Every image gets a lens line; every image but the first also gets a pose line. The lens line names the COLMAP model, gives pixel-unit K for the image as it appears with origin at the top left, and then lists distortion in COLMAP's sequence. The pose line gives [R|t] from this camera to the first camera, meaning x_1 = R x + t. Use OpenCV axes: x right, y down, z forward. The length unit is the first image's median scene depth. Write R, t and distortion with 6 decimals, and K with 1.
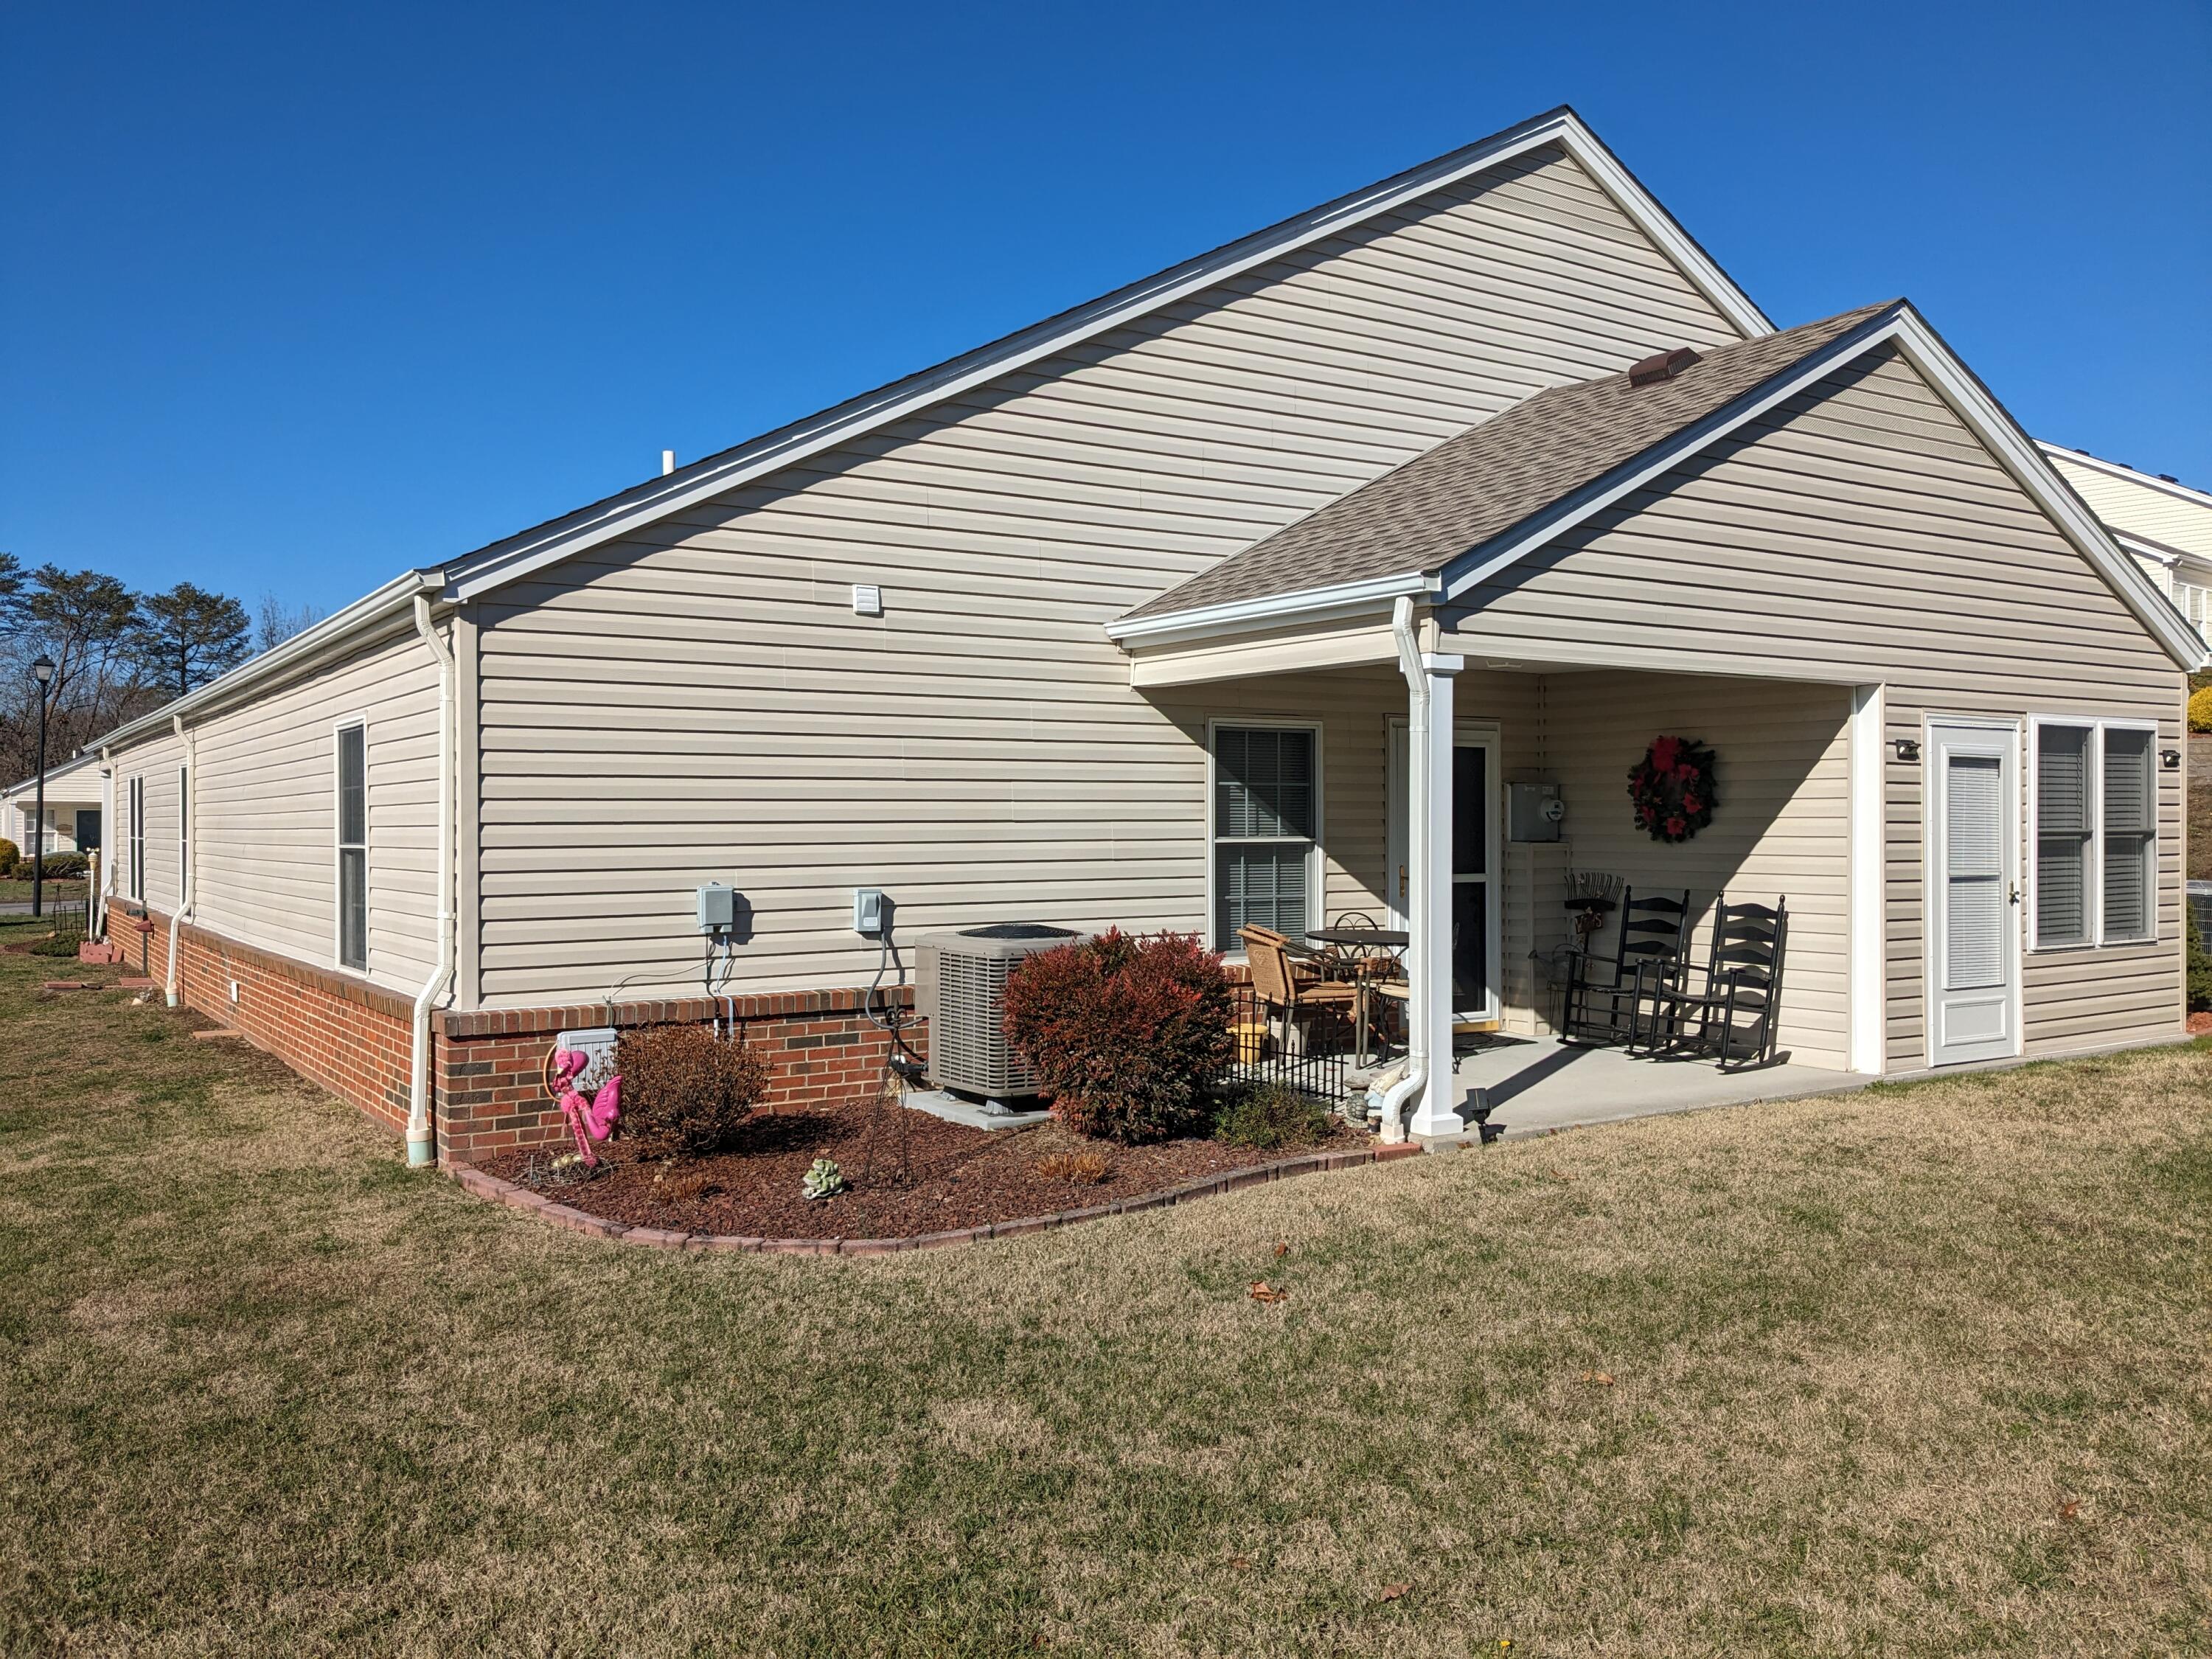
lens RADIAL K [[1755.1, 0, 1103.9], [0, 1755.1, 830.4], [0, 0, 1]] dist [0.049913, -0.087016]
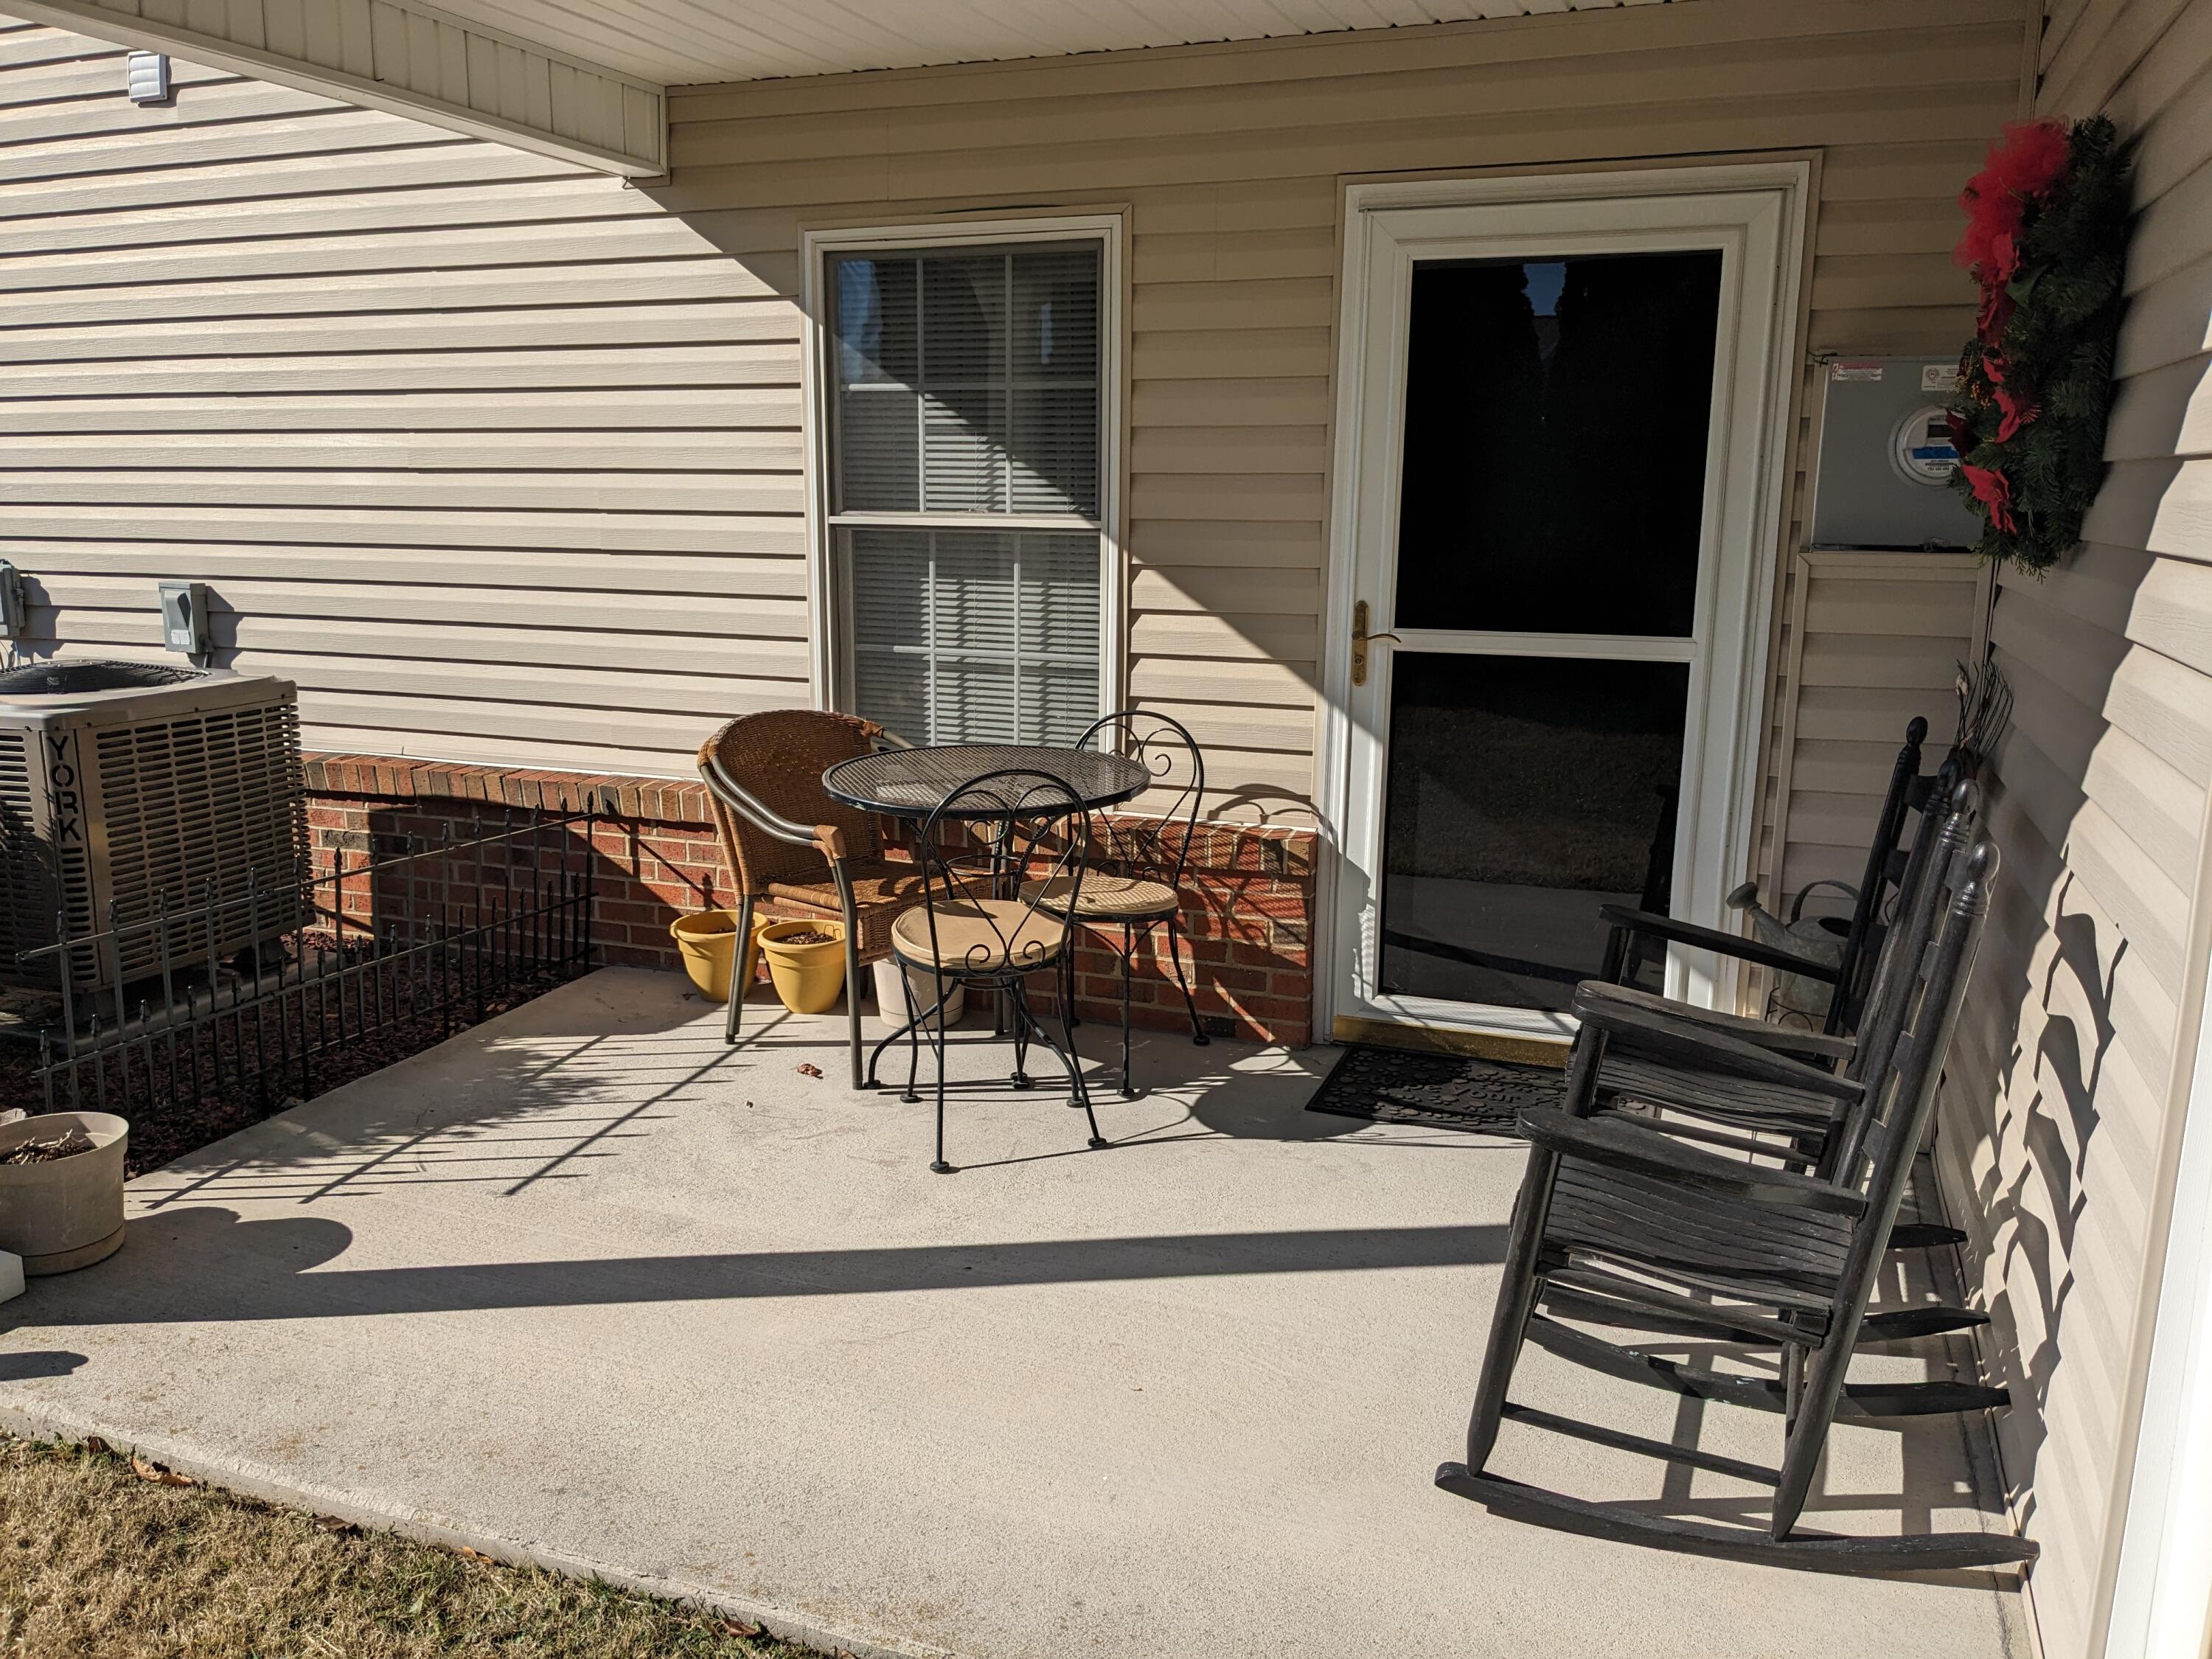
lens RADIAL K [[1755.1, 0, 1112.2], [0, 1755.1, 831.6], [0, 0, 1]] dist [0.049913, -0.087016]
pose [[0.577799, 0.141952, -0.803740, 0.466687], [-0.027550, 0.987590, 0.154617, 0.013121], [0.815714, -0.067195, 0.574539, 0.776221]]
